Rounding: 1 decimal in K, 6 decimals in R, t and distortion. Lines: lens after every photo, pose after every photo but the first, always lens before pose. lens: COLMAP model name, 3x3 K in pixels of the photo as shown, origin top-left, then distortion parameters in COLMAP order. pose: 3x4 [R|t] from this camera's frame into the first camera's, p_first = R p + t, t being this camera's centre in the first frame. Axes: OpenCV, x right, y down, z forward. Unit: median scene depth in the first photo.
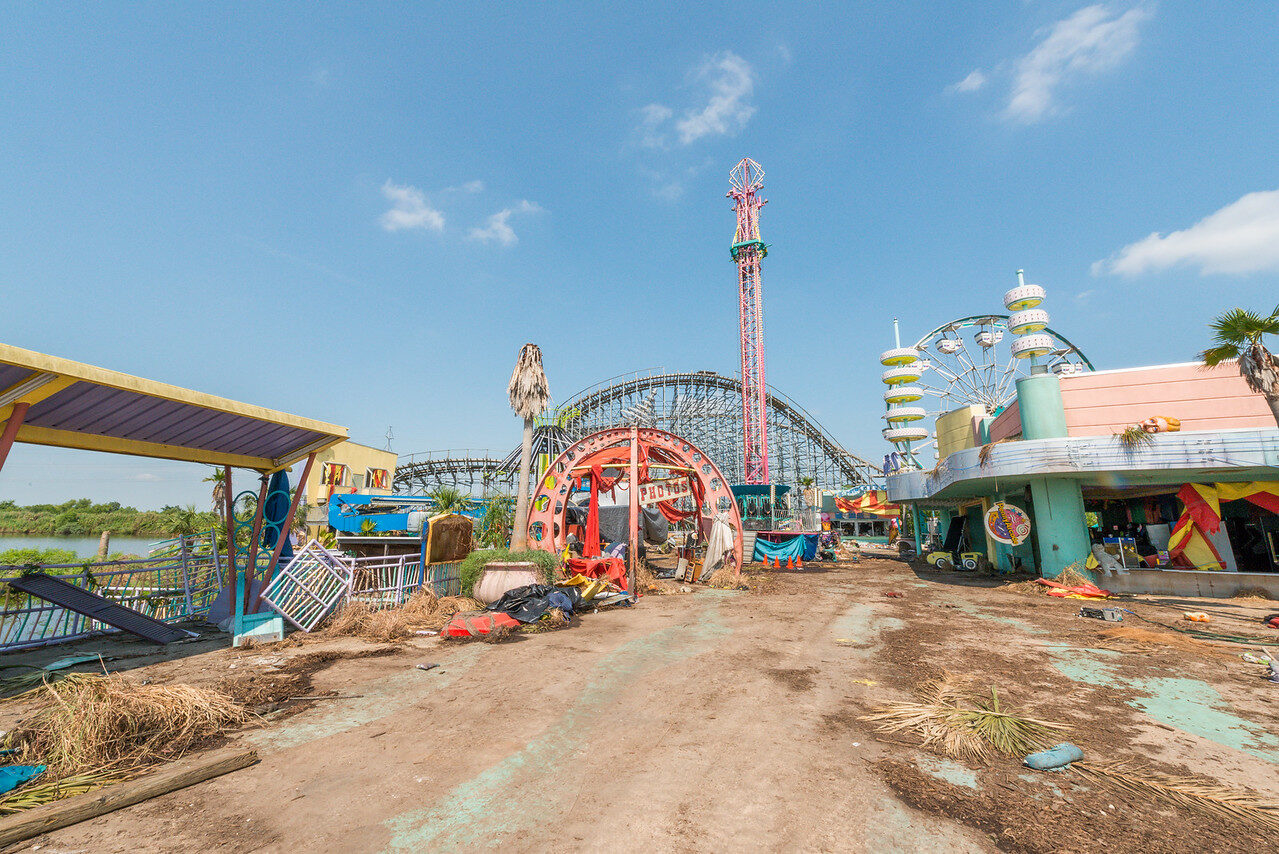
lens RADIAL K [[500.4, 0, 639.5], [0, 500.4, 427.0], [0, 0, 1]] dist [0.000490, -0.000187]
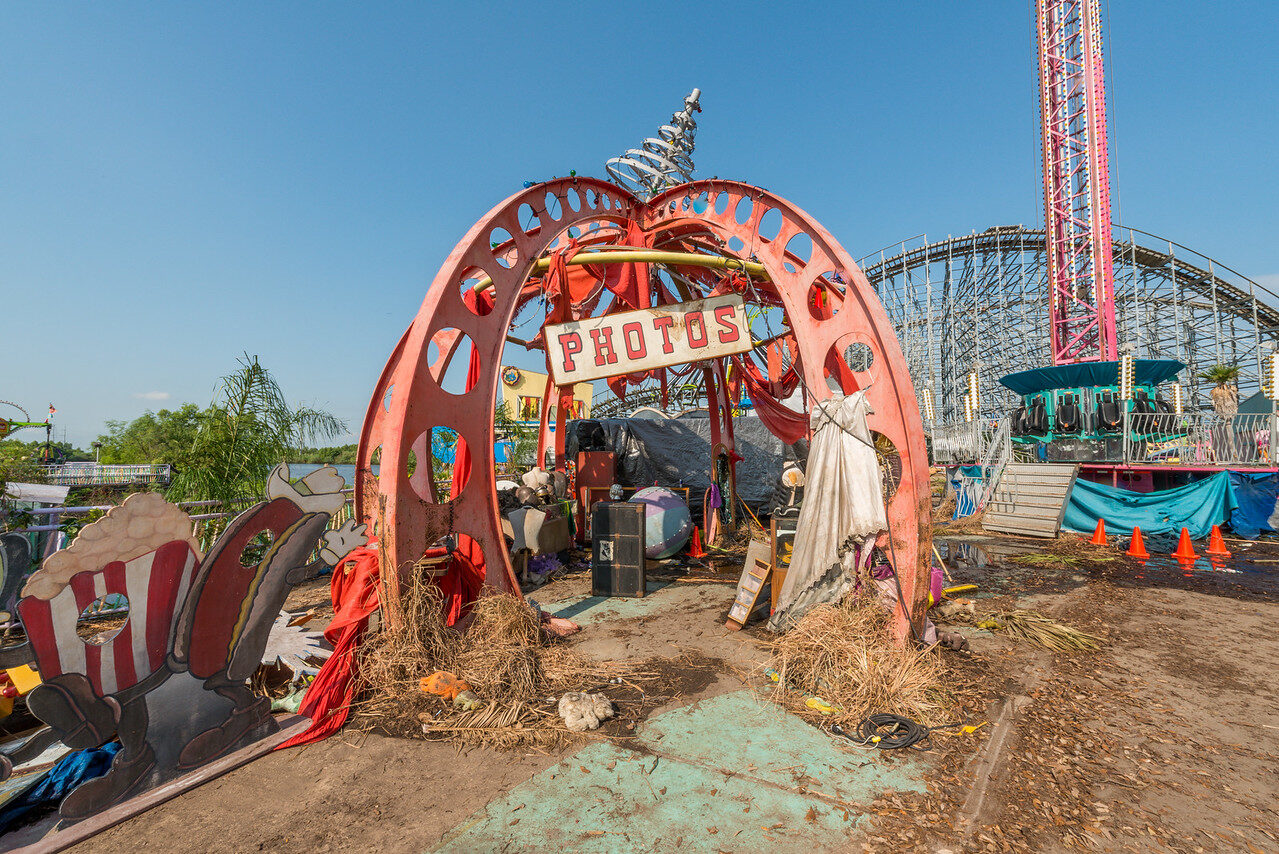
lens RADIAL K [[500.4, 0, 639.5], [0, 500.4, 427.0], [0, 0, 1]] dist [0.000490, -0.000187]
pose [[0.863389, -0.036321, -0.503230, 0.116139], [0.101773, 0.989440, 0.103198, 0.085147], [0.494168, -0.140315, 0.857968, 0.405891]]
